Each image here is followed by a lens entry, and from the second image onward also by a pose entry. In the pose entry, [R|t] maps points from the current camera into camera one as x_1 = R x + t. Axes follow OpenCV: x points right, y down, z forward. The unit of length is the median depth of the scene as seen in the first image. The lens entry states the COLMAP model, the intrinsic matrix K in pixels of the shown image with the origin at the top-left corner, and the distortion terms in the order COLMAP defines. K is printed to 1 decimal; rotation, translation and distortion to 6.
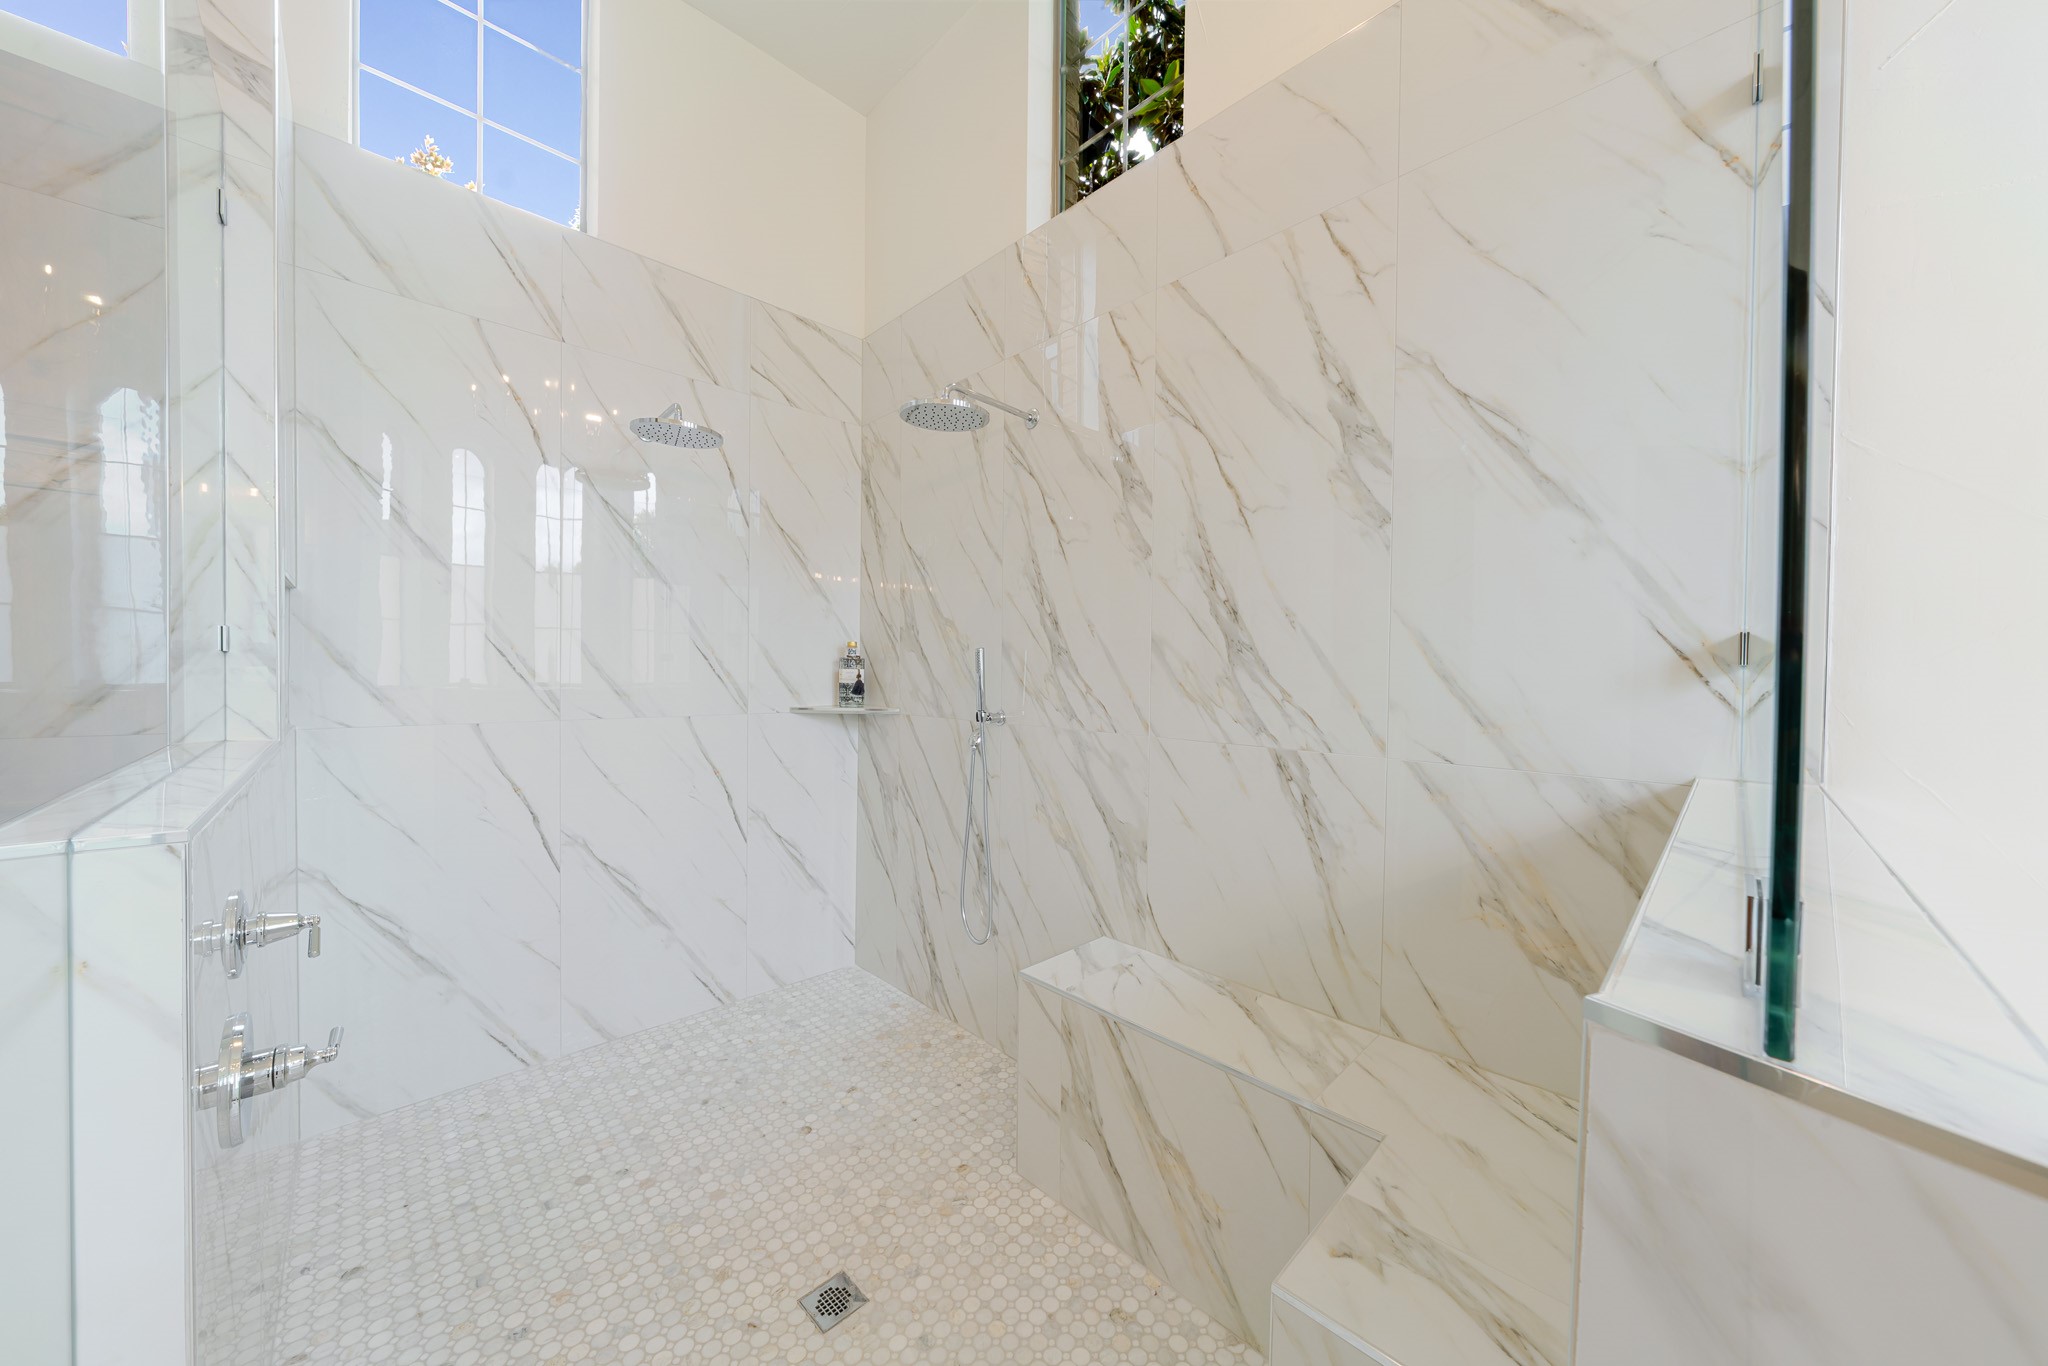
lens RADIAL K [[695.1, 0, 1025.4], [0, 695.1, 683.2], [0, 0, 1]] dist [-0.004572, 0.000493]
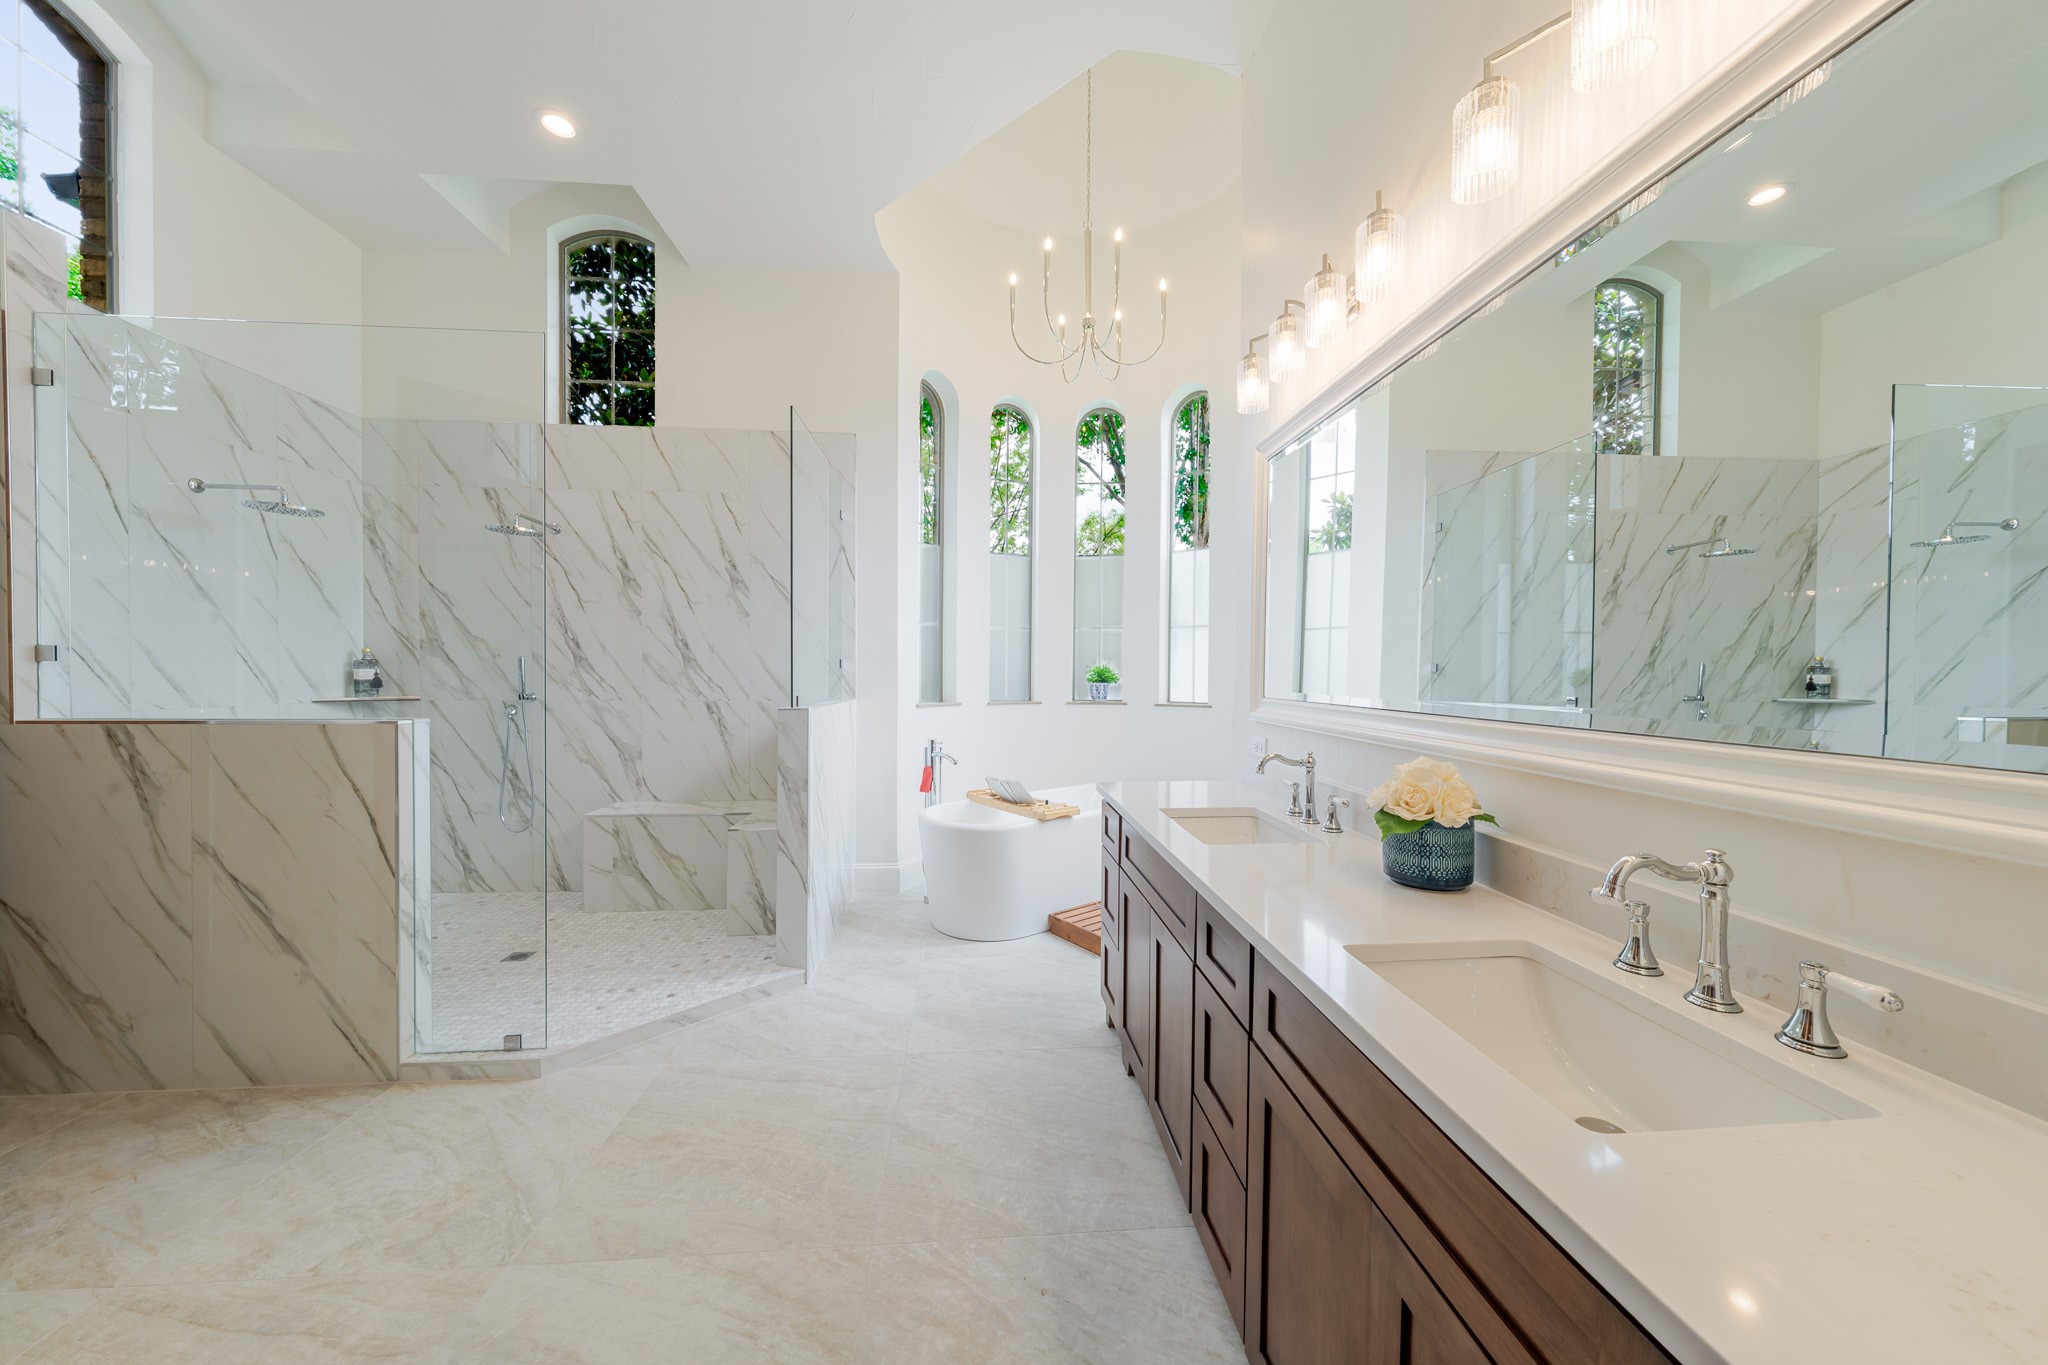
lens RADIAL K [[695.1, 0, 1025.4], [0, 695.1, 682.7], [0, 0, 1]] dist [-0.004572, 0.000493]
pose [[0.637201, -0.020491, 0.770425, -0.824744], [0.014762, 0.999788, 0.014382, 0.010358], [-0.770556, 0.002209, 0.637368, -1.461158]]
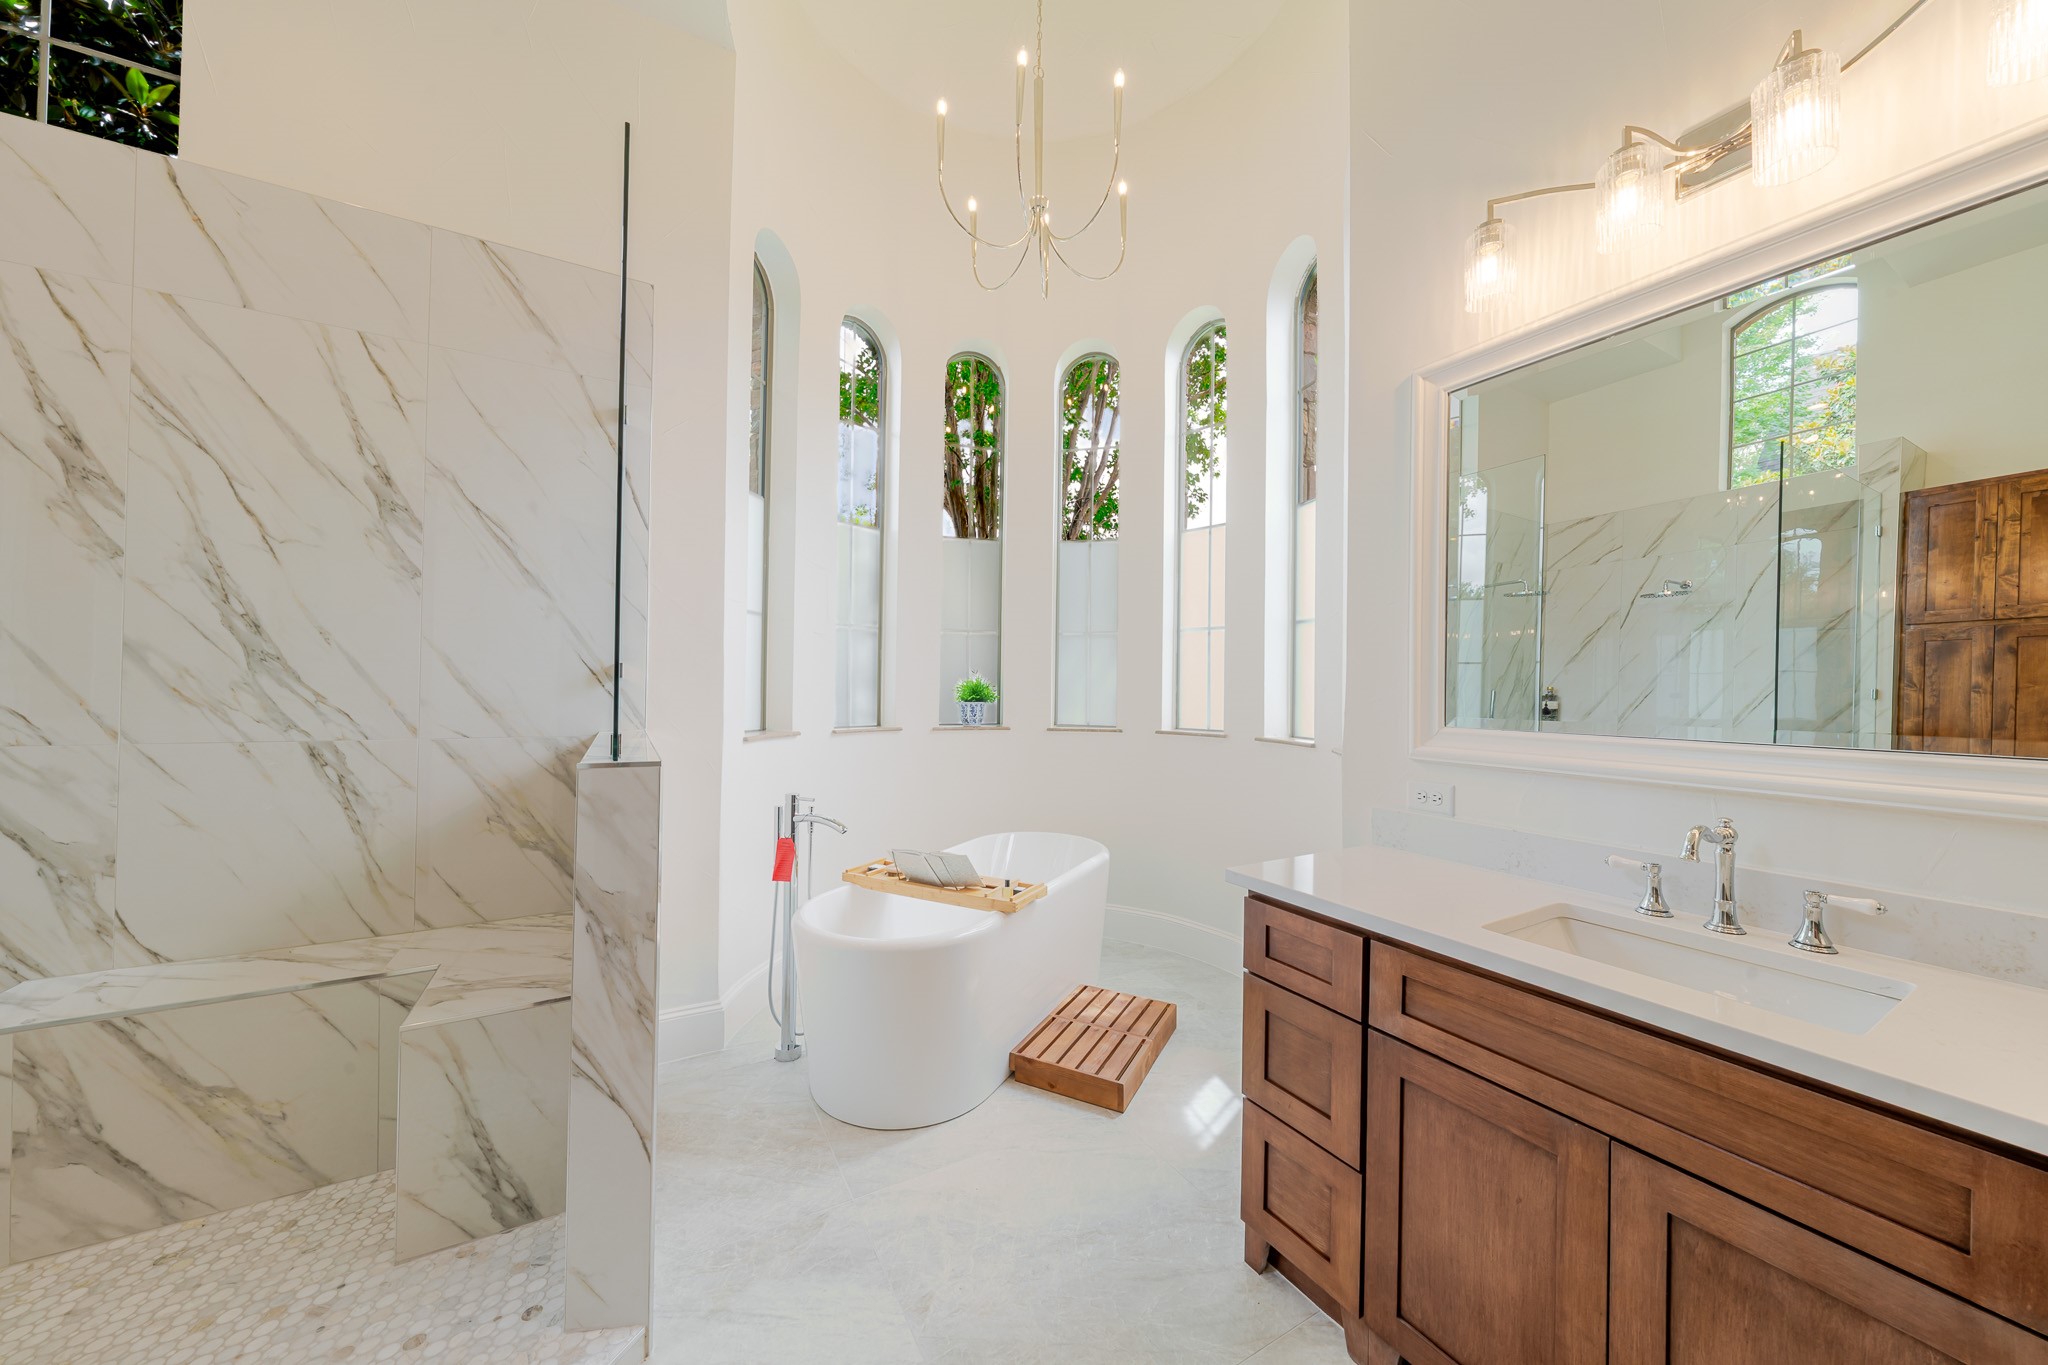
lens RADIAL K [[695.1, 0, 1025.4], [0, 695.1, 682.7], [0, 0, 1]] dist [-0.004572, 0.000493]
pose [[0.245708, 0.001908, 0.969342, -0.511287], [0.006990, 0.999969, -0.003741, 0.004293], [-0.969319, 0.007695, 0.245687, -0.523236]]
